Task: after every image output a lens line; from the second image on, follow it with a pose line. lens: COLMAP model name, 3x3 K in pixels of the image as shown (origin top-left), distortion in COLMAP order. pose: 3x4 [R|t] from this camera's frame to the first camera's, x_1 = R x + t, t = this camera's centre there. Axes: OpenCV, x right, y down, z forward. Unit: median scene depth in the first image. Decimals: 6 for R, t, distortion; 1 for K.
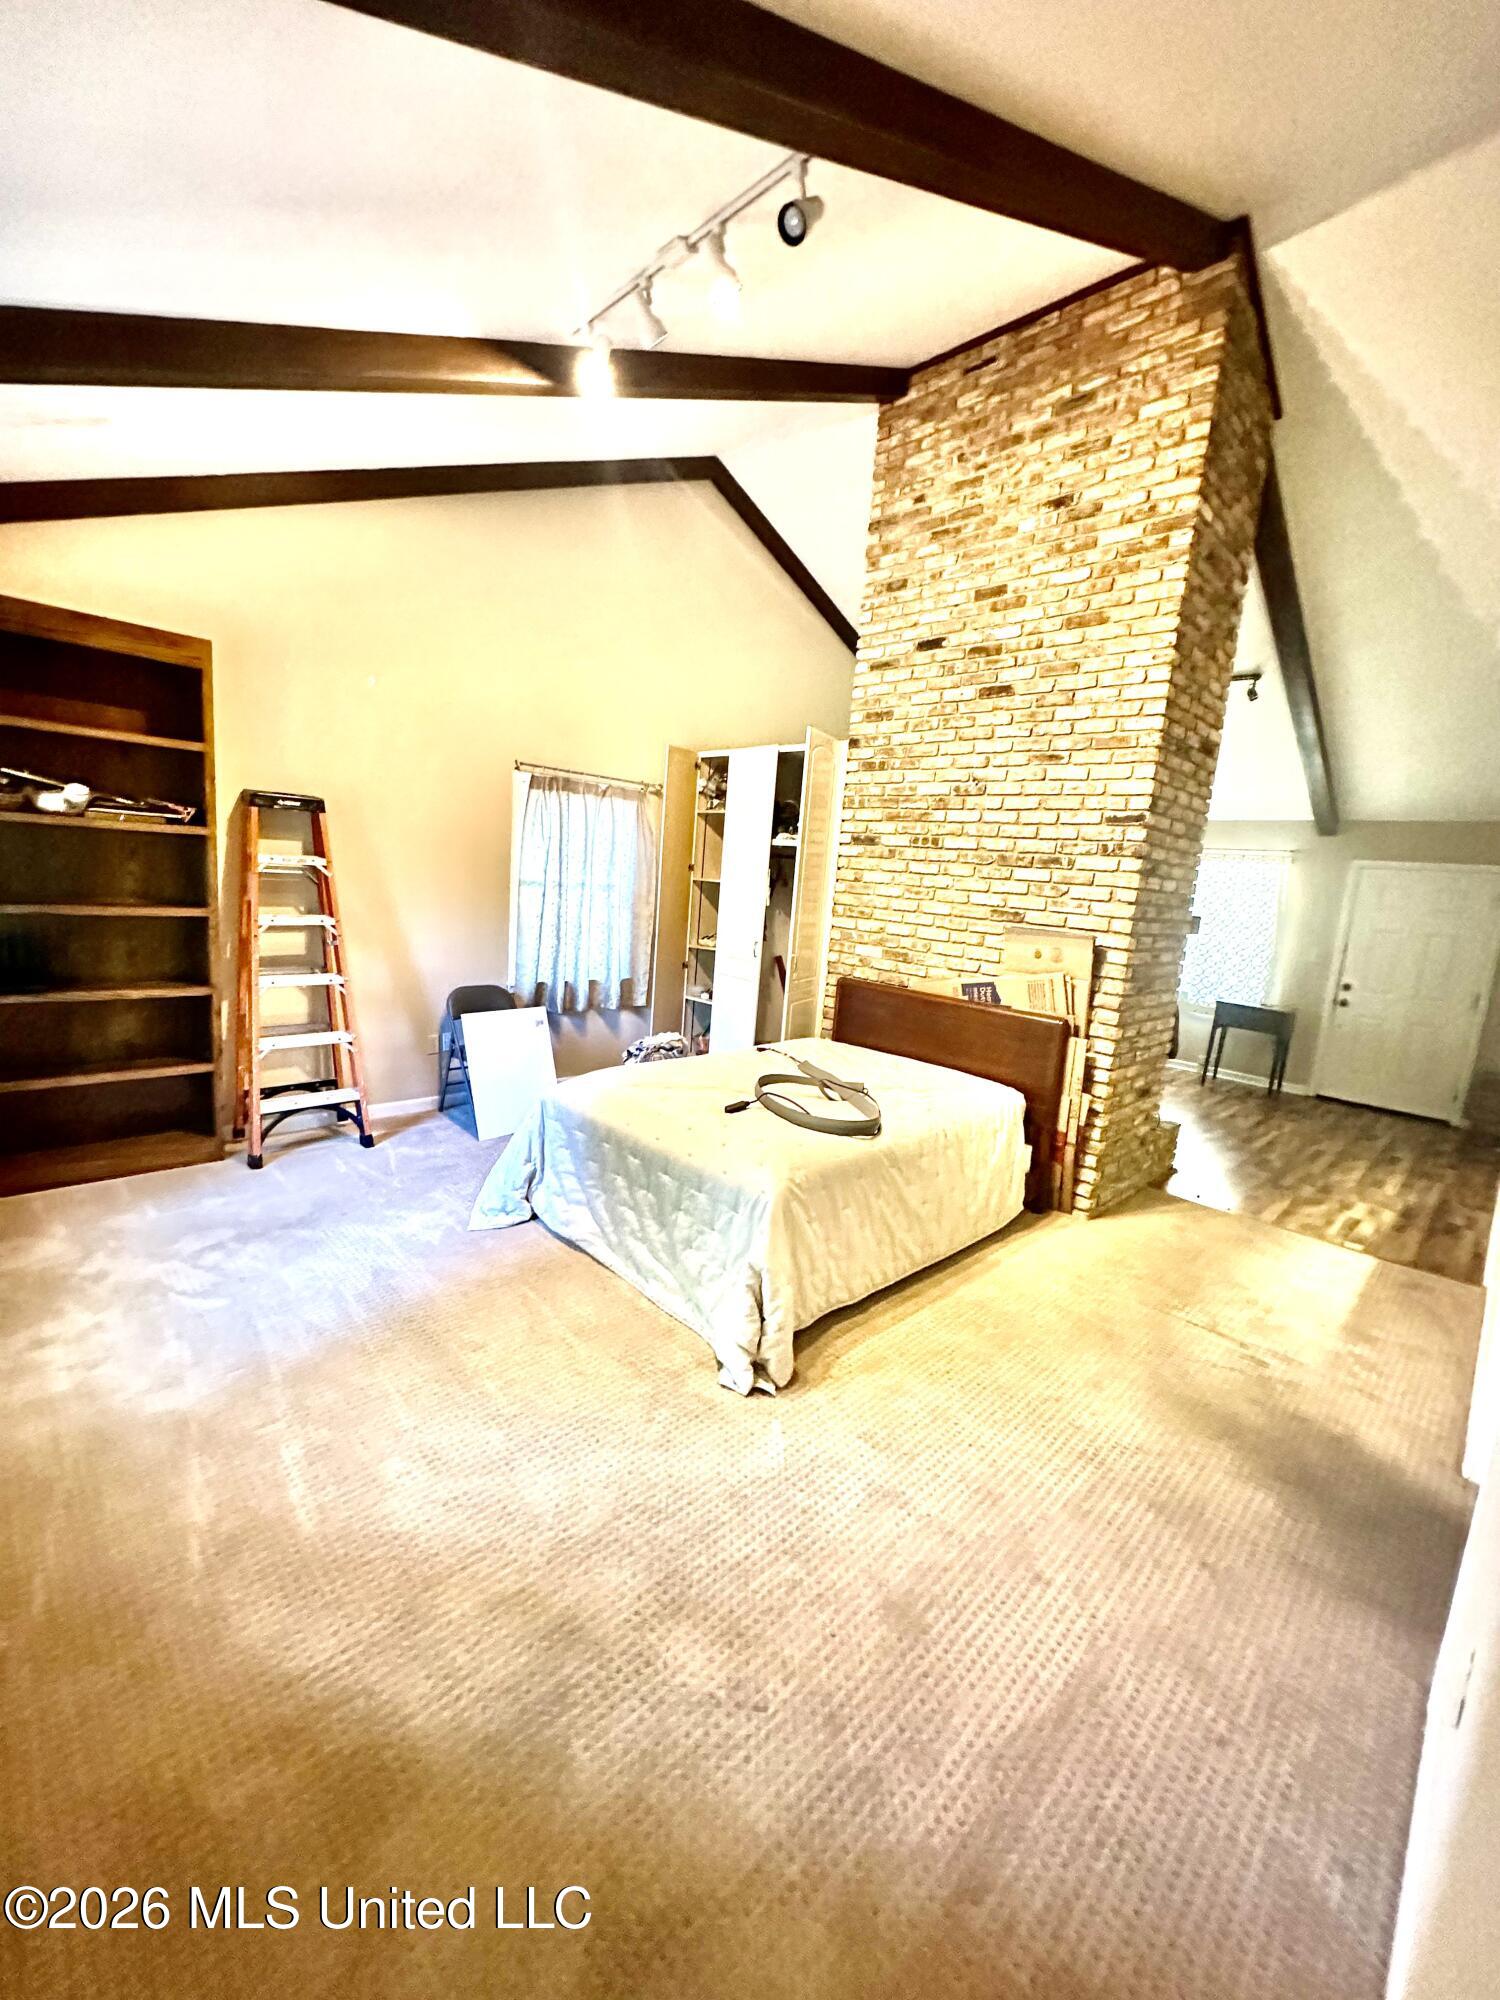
lens RADIAL K [[794.0, 0, 745.0], [0, 794.0, 996.5], [0, 0, 1]] dist [-0.003490, 0.000424]
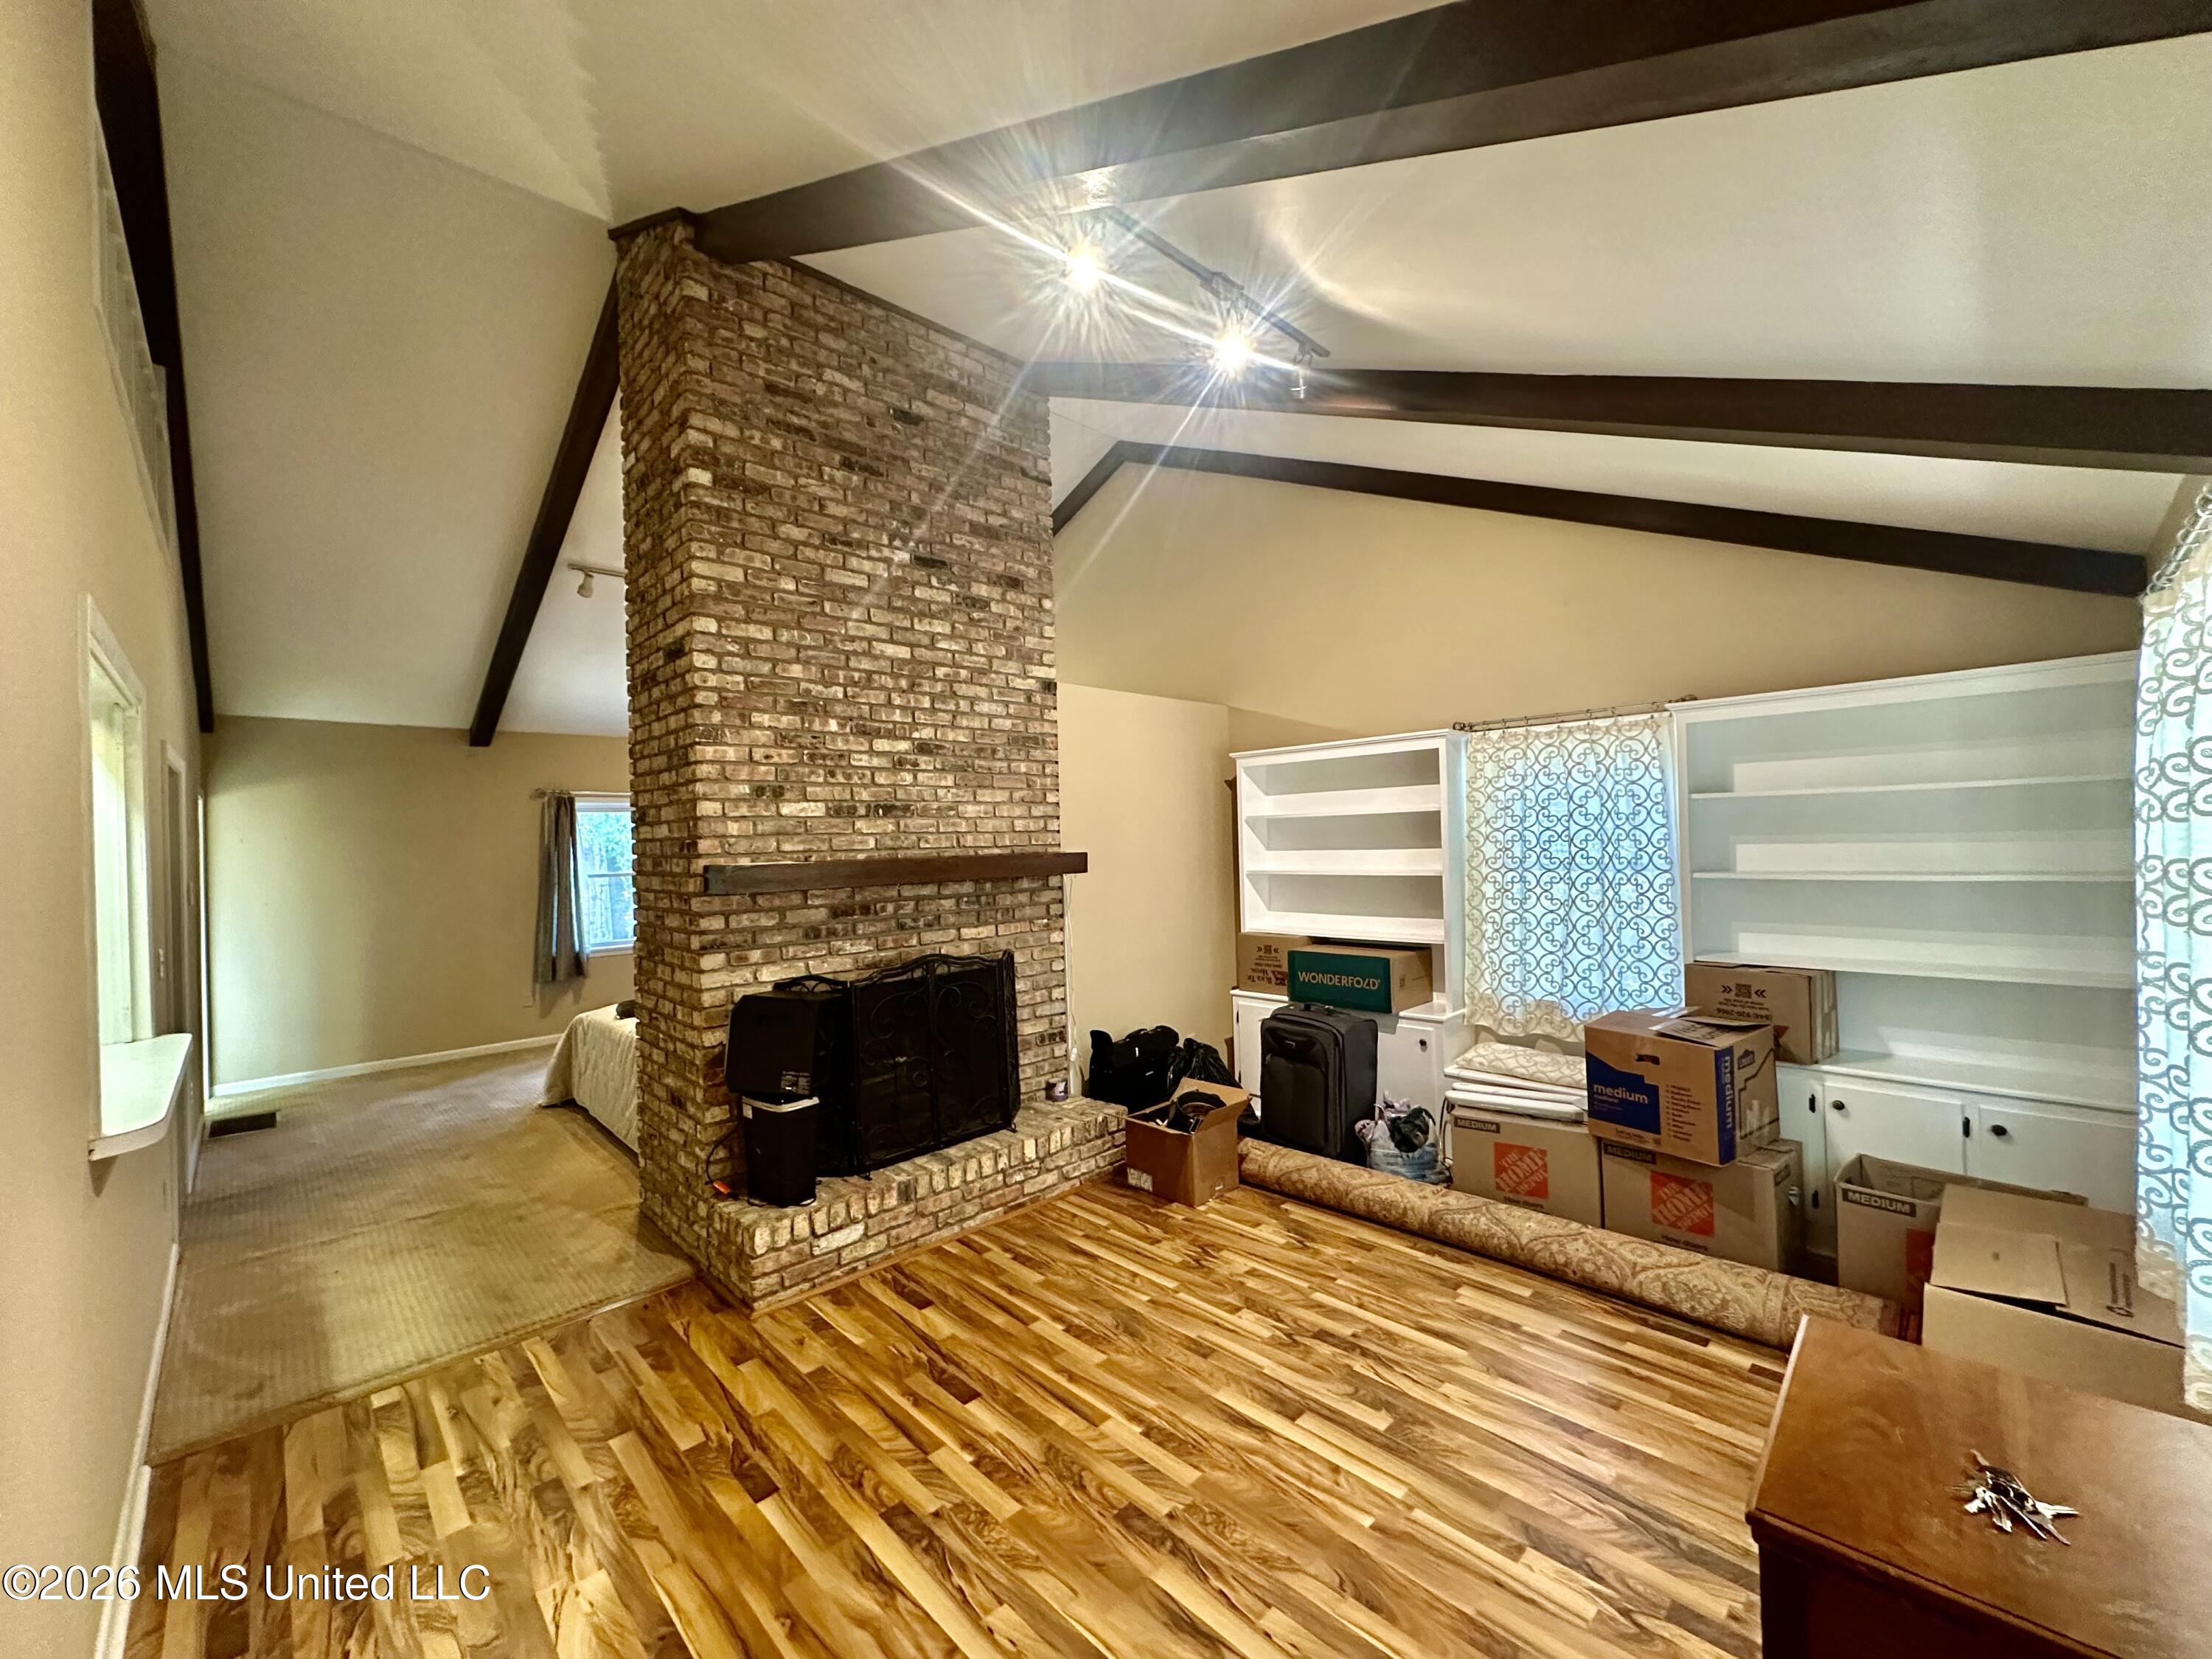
lens RADIAL K [[878.1, 0, 1099.8], [0, 878.1, 831.5], [0, 0, 1]] dist [-0.003490, 0.000424]
pose [[-0.009626, -0.079215, -0.996811, 1.381971], [-0.123278, 0.989347, -0.077431, -0.120579], [0.992326, 0.122139, -0.019289, 1.417686]]
